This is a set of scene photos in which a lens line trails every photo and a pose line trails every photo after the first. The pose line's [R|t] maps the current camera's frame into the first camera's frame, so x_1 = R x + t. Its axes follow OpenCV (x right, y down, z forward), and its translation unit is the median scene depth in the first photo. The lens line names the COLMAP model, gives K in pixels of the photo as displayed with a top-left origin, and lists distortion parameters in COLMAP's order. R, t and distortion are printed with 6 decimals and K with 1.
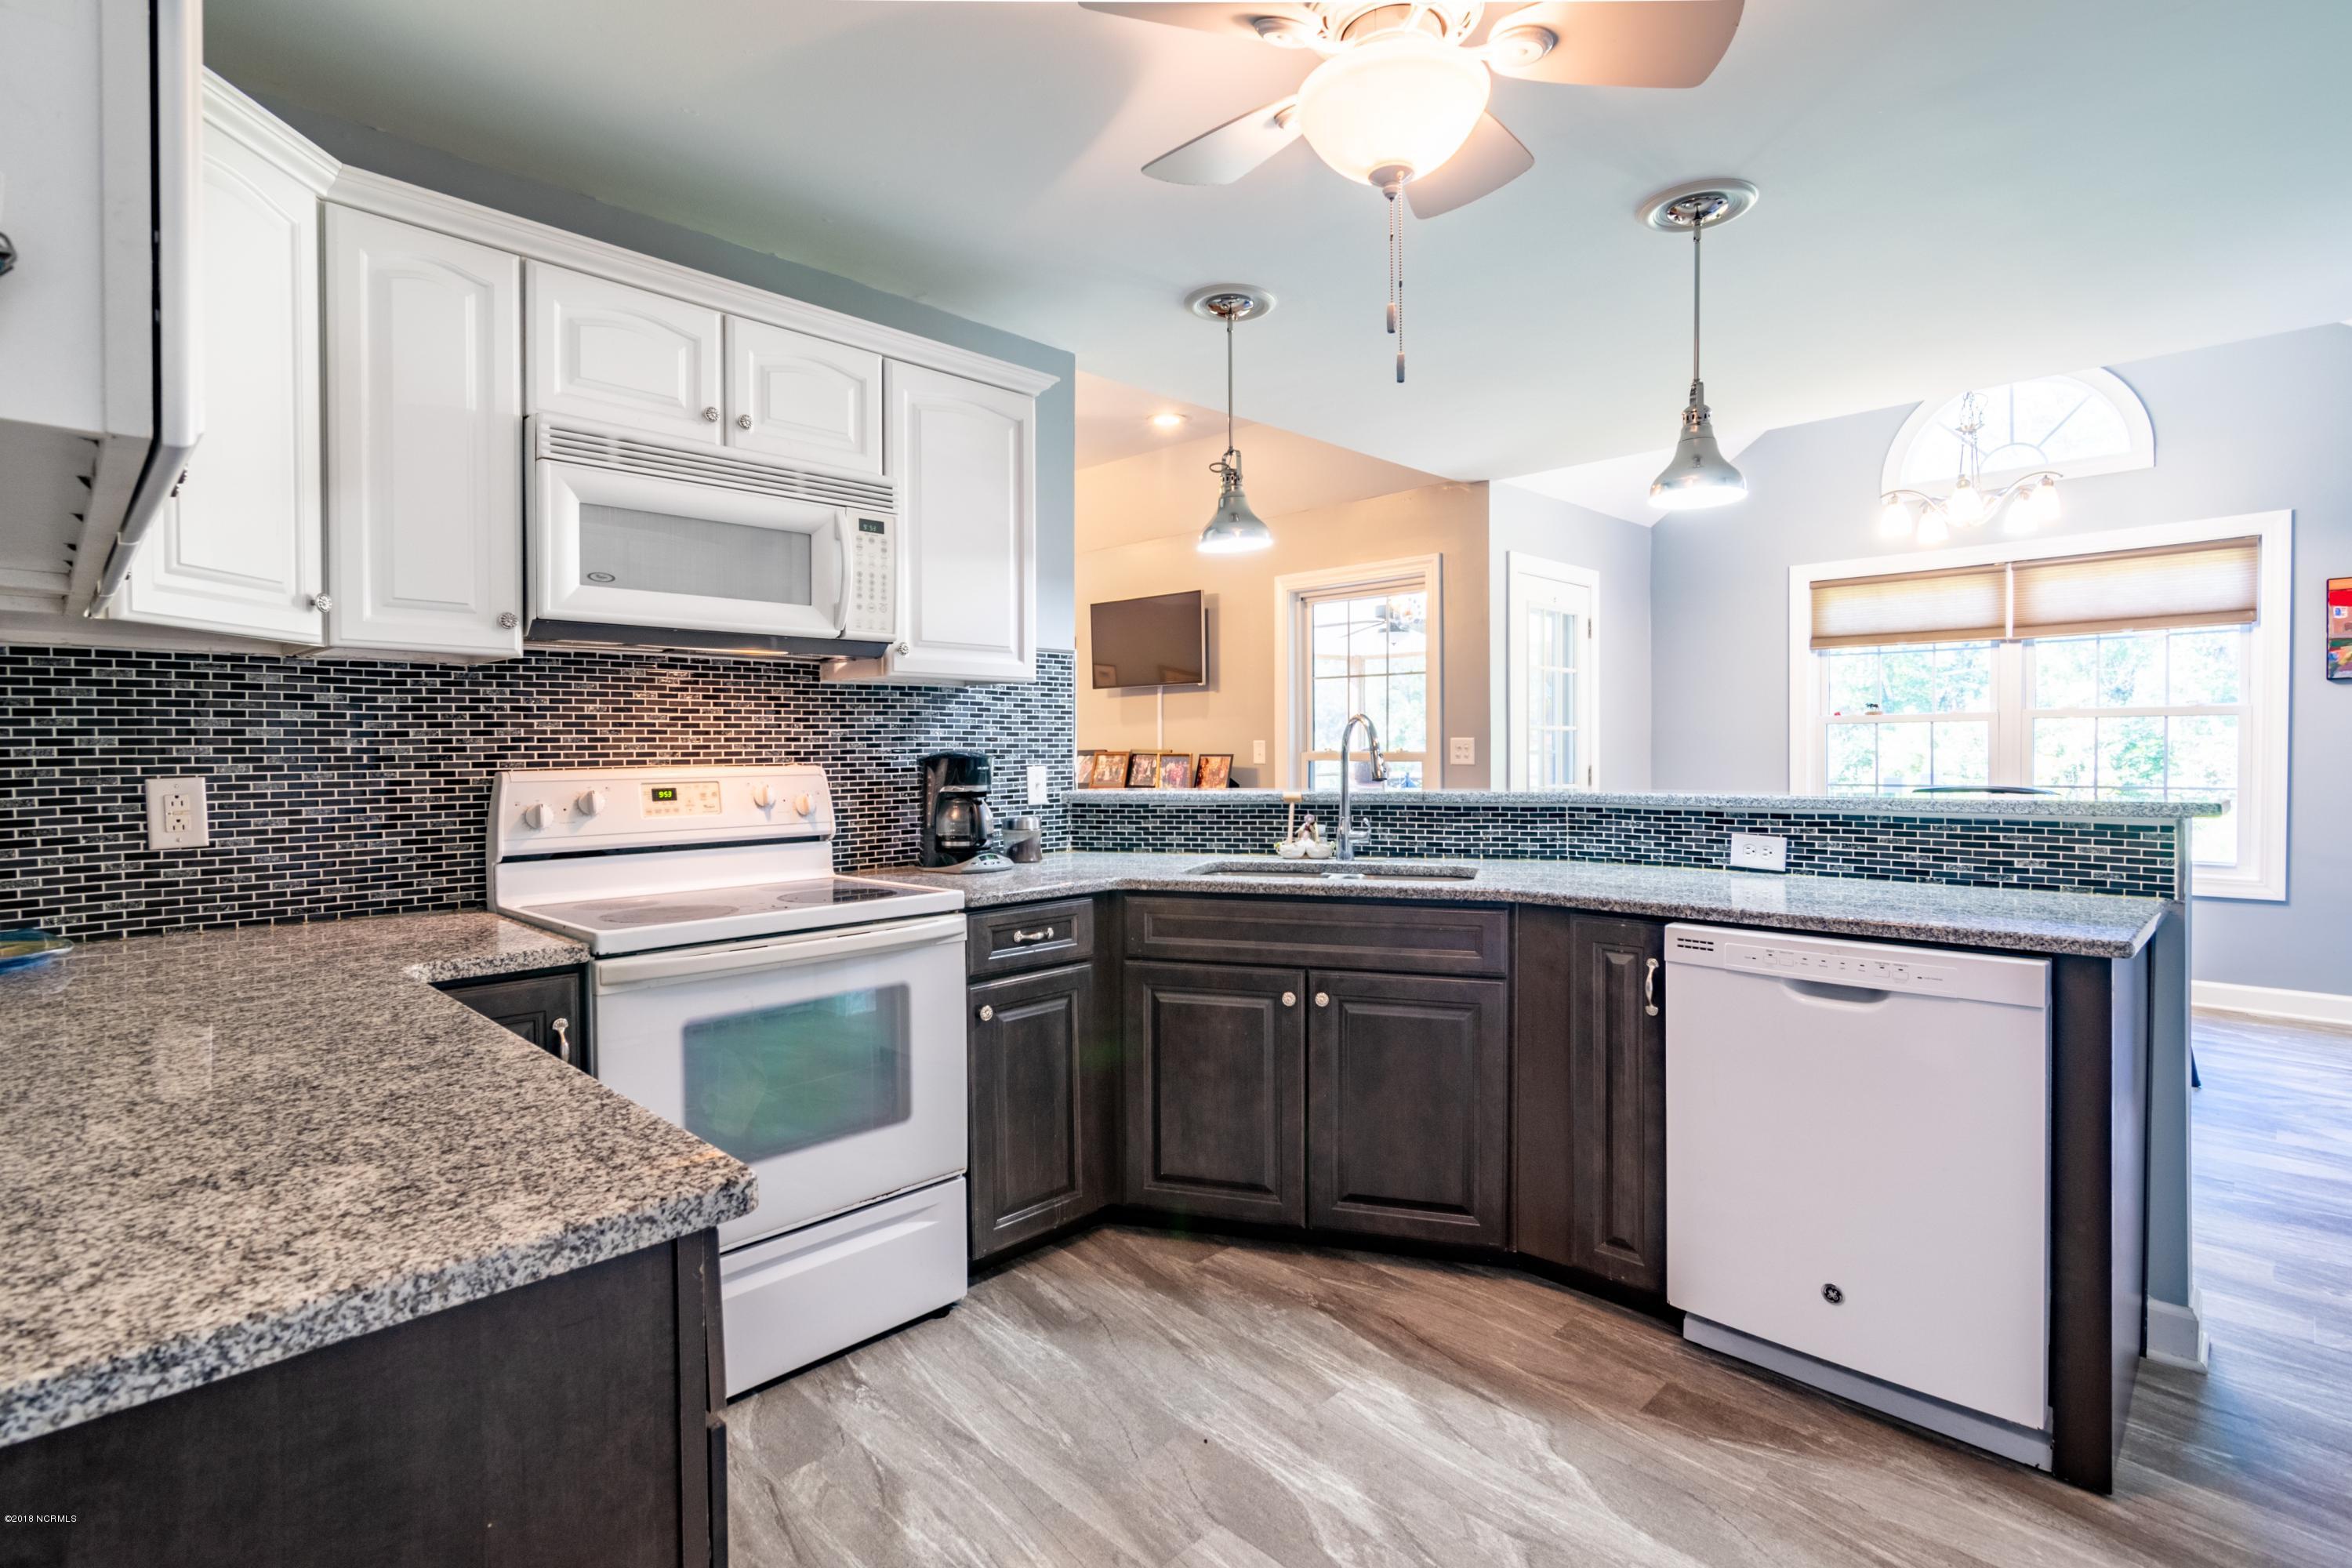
lens RADIAL K [[1139.3, 0, 1159.0], [0, 1139.3, 762.8], [0, 0, 1]] dist [-0.003235, 0.001493]
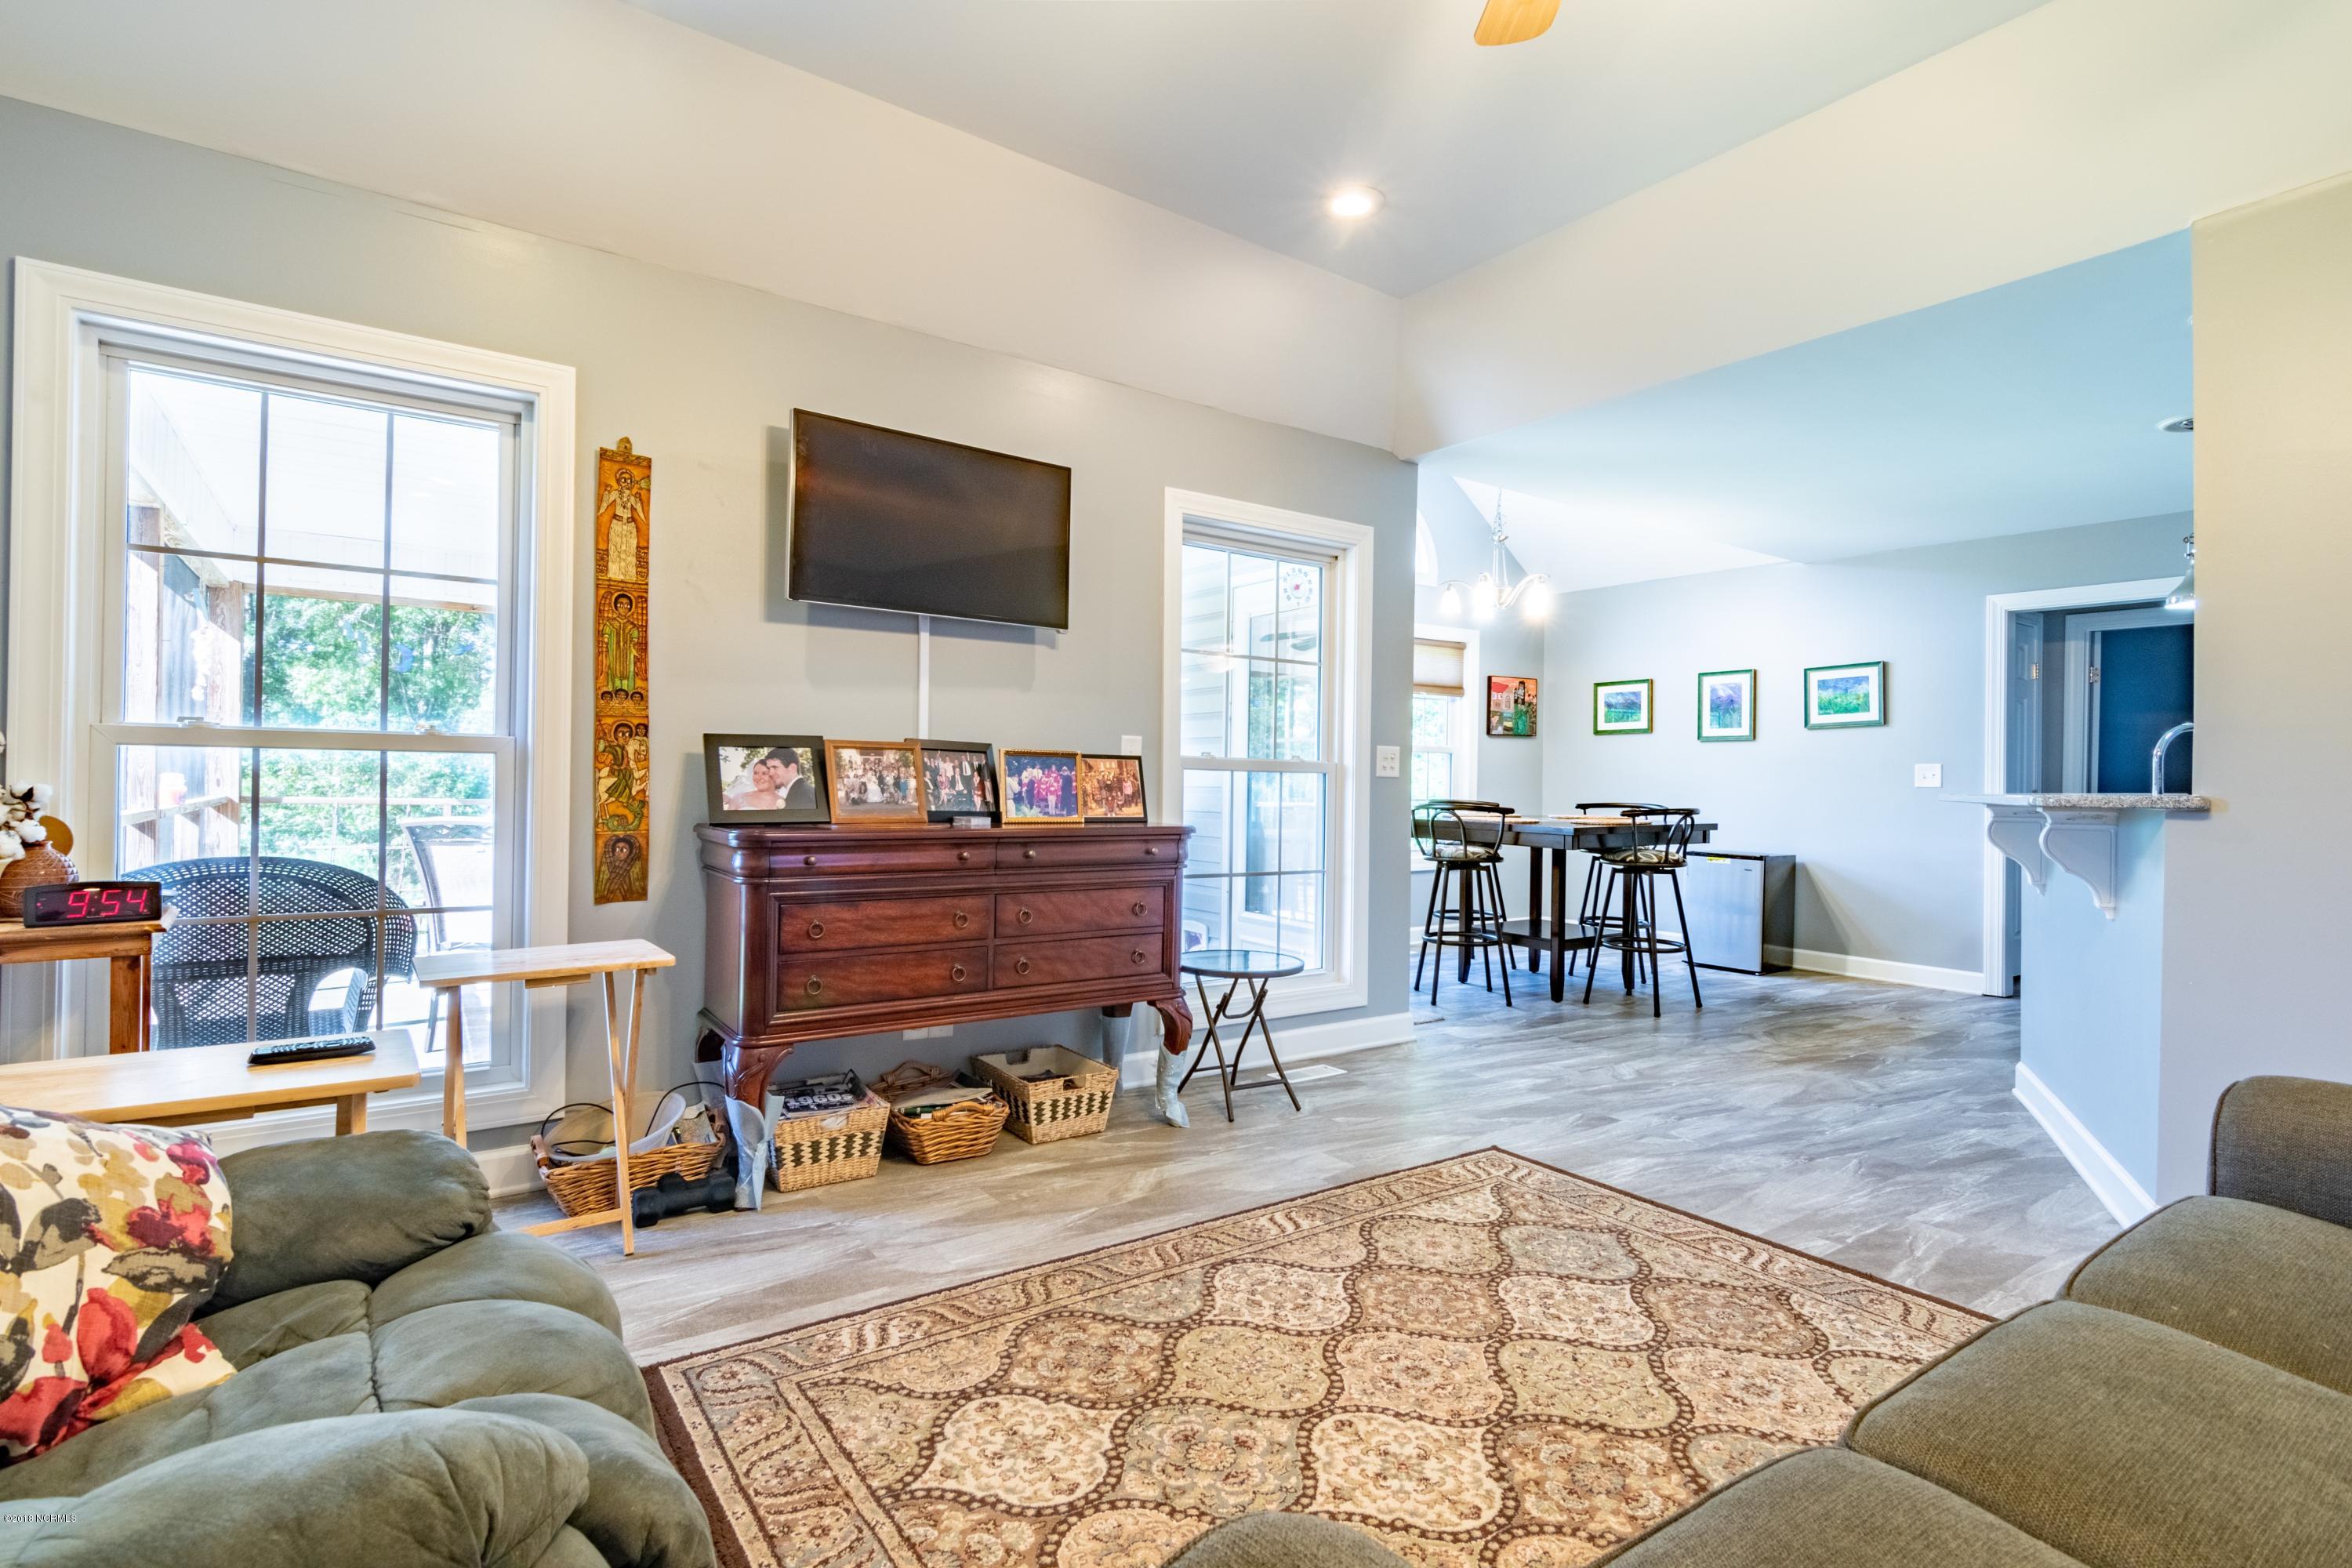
lens RADIAL K [[1139.3, 0, 1154.8], [0, 1139.3, 786.8], [0, 0, 1]] dist [-0.003235, 0.001493]
pose [[0.164224, 0.007919, 0.986391, -1.338905], [0.000112, 0.999968, -0.008046, 0.034747], [-0.986423, 0.001432, 0.164217, 2.198679]]
